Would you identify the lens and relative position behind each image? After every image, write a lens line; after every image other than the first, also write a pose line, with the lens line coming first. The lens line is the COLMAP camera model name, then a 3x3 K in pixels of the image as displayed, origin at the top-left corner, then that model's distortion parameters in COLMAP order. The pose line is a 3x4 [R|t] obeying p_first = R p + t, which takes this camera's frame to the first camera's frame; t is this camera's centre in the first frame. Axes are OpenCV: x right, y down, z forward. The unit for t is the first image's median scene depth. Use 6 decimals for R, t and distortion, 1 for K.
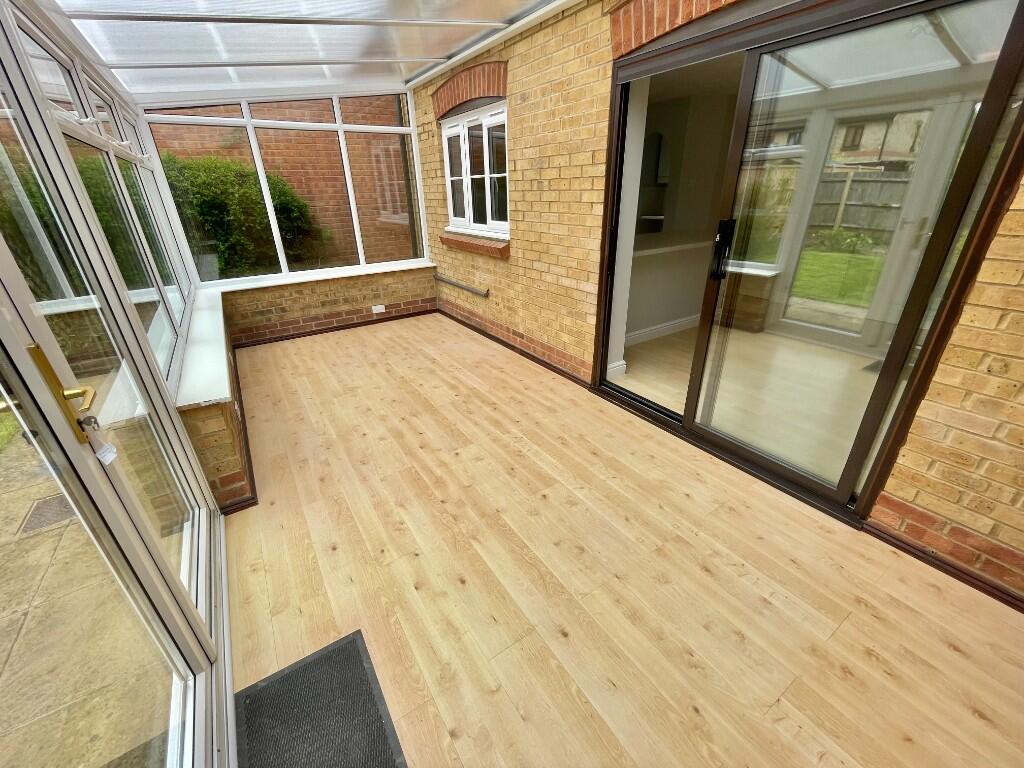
lens RADIAL K [[418.3, 0, 513.2], [0, 418.3, 384.4], [0, 0, 1]] dist [-0.004638, -0.000009]
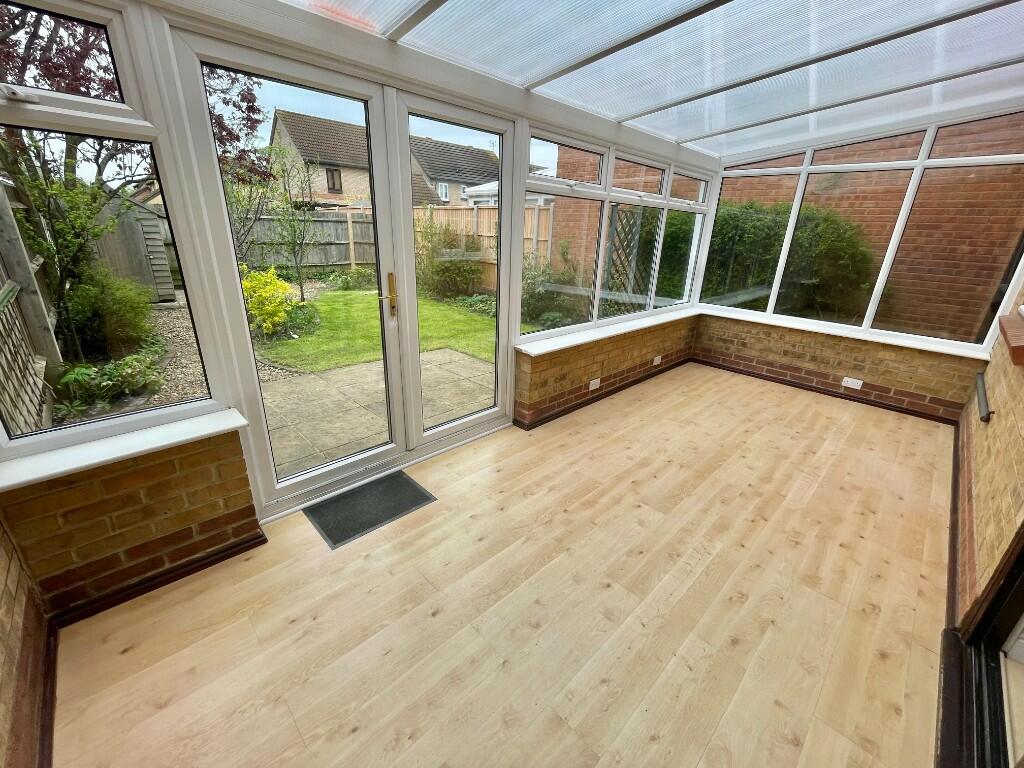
lens RADIAL K [[418.3, 0, 510.9], [0, 418.3, 384.4], [0, 0, 1]] dist [-0.004638, -0.000009]
pose [[0.185843, 0.371606, -0.909599, 0.345027], [-0.453672, 0.853597, 0.256036, -0.107353], [0.871576, 0.365077, 0.327222, 0.218187]]
